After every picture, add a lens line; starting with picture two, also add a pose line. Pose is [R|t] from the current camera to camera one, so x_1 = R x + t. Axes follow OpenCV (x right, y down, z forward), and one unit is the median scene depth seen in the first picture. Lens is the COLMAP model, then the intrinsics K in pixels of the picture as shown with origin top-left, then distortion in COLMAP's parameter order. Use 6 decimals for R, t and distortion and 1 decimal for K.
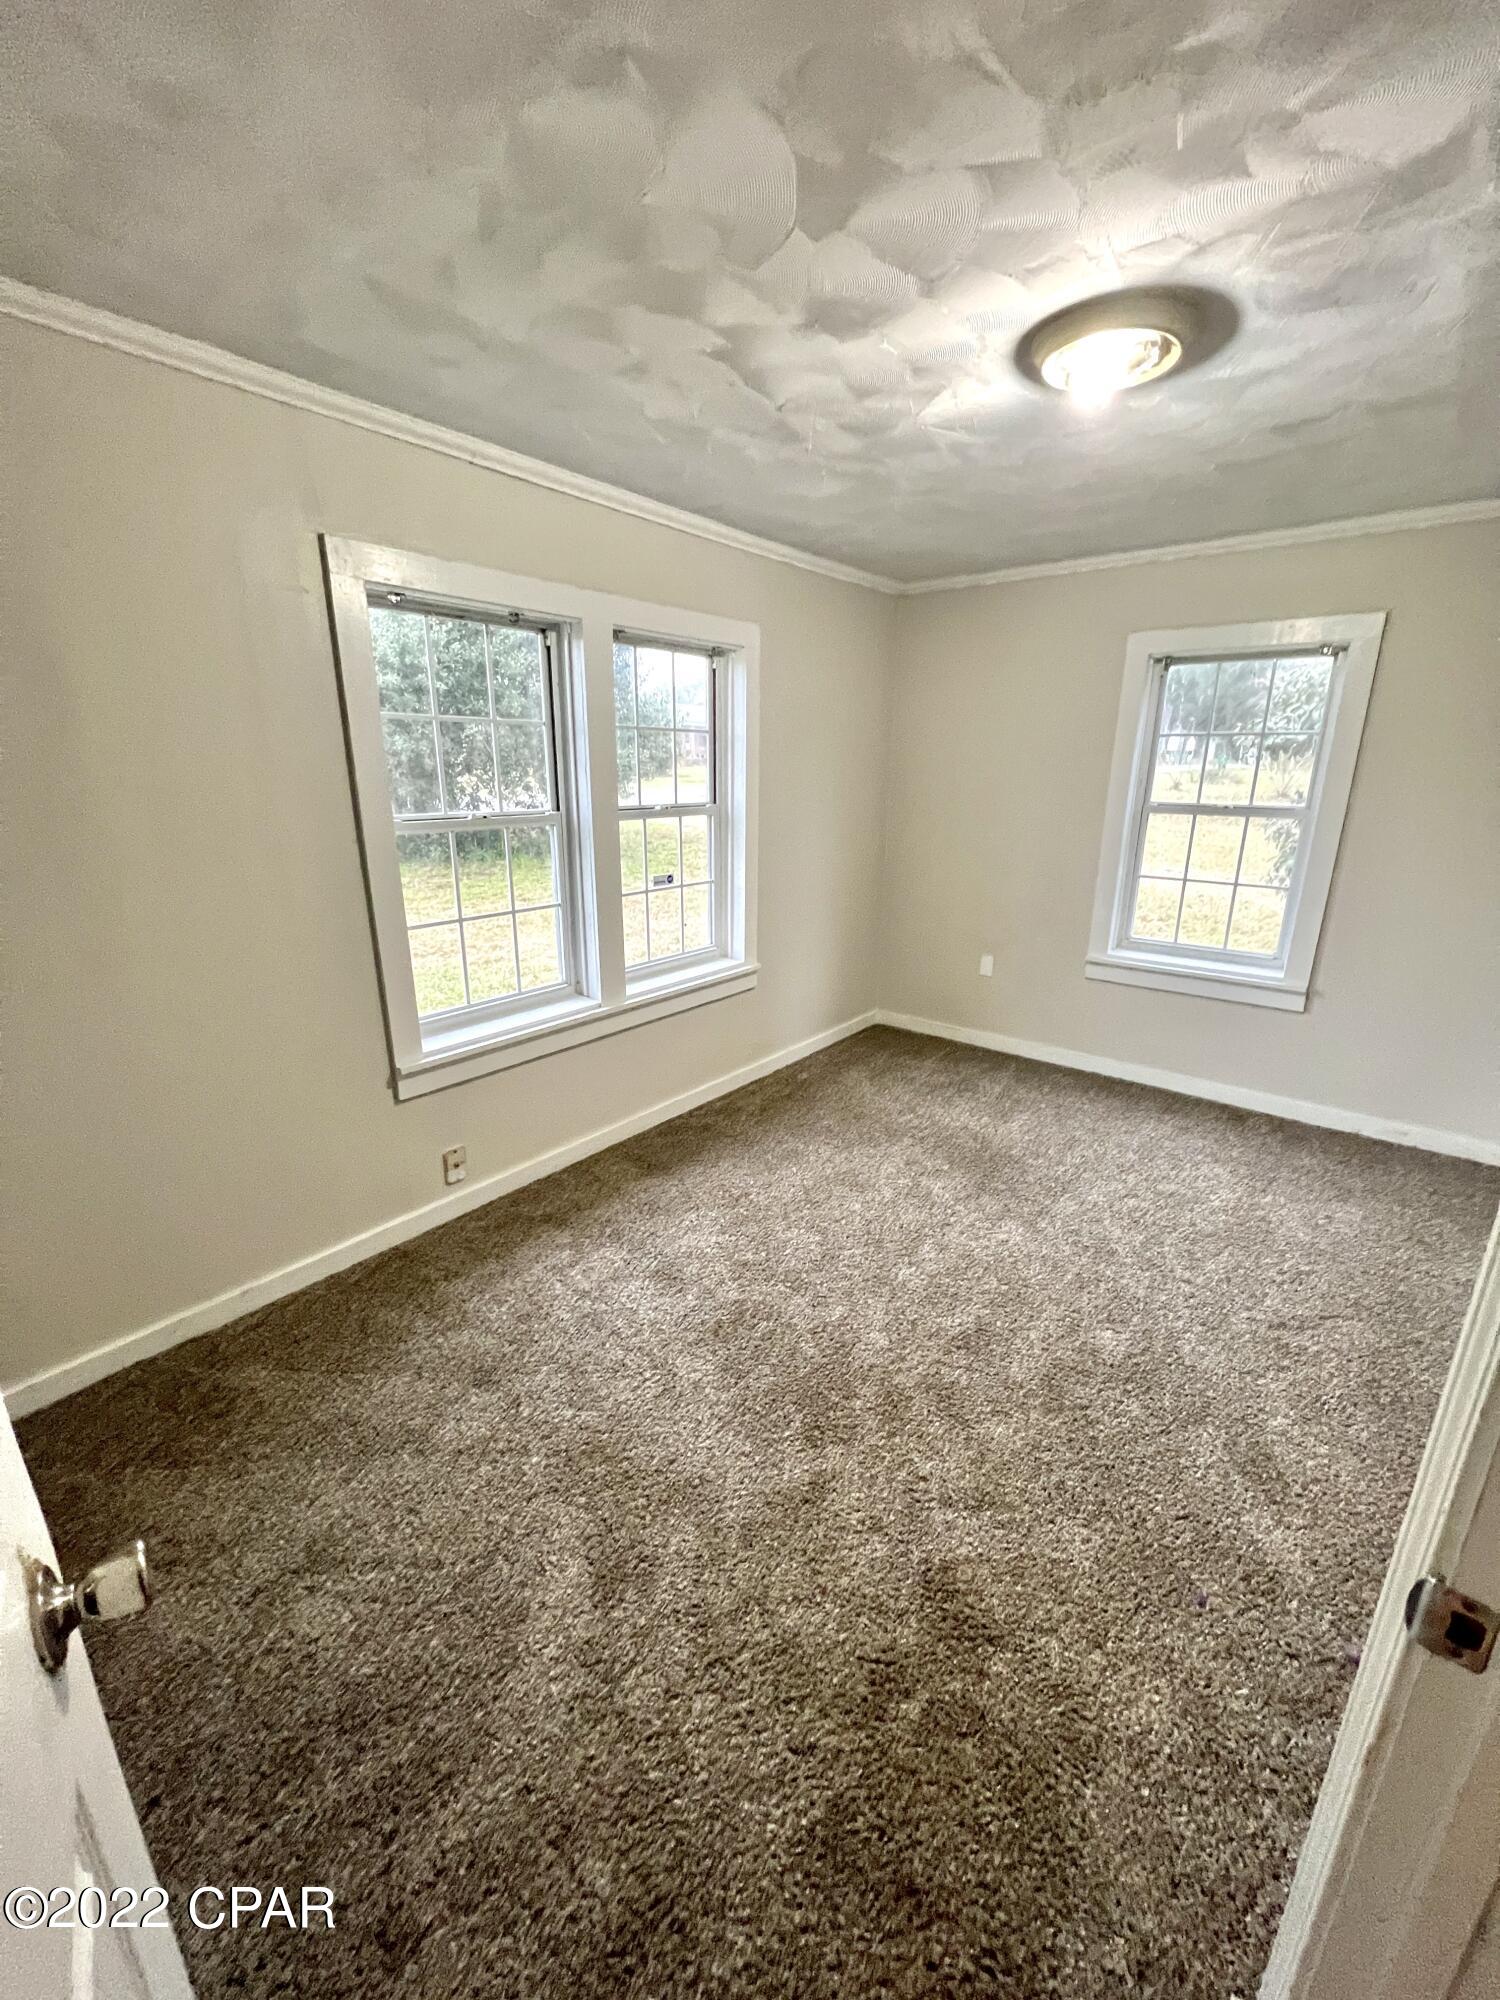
lens RADIAL K [[799.2, 0, 752.9], [0, 799.2, 1001.1], [0, 0, 1]] dist [-0.000963, 0.001809]
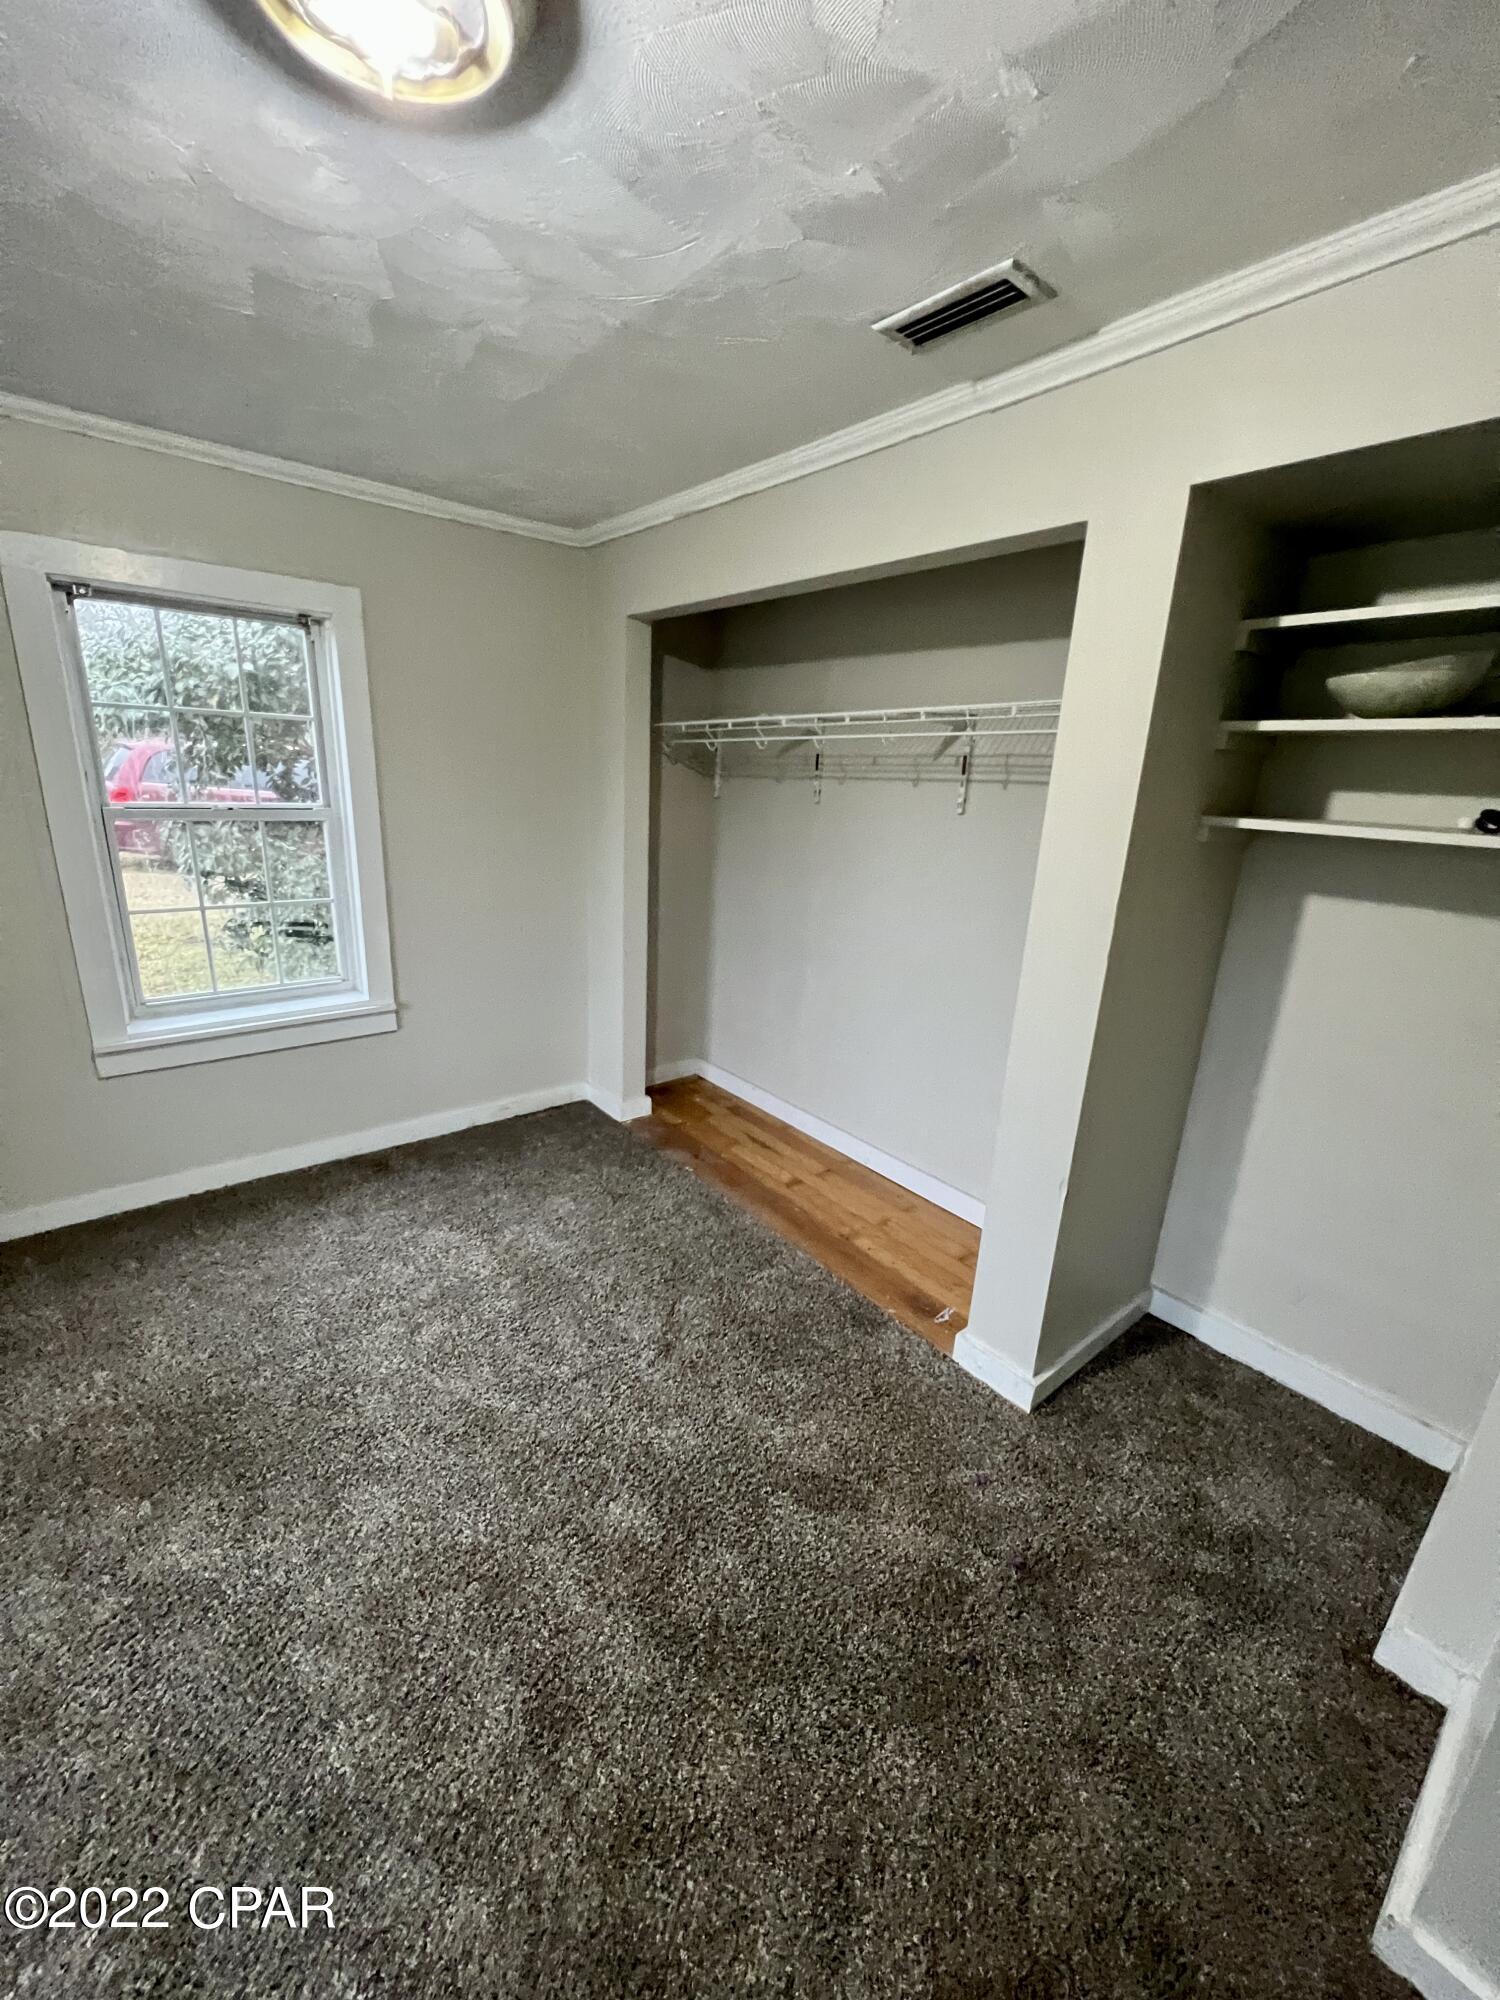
lens RADIAL K [[799.2, 0, 752.9], [0, 799.2, 1001.1], [0, 0, 1]] dist [-0.000963, 0.001809]
pose [[0.201573, -0.274905, 0.940104, -0.092696], [0.239675, 0.944470, 0.224792, -0.145365], [-0.949697, 0.180008, 0.256267, 0.434147]]
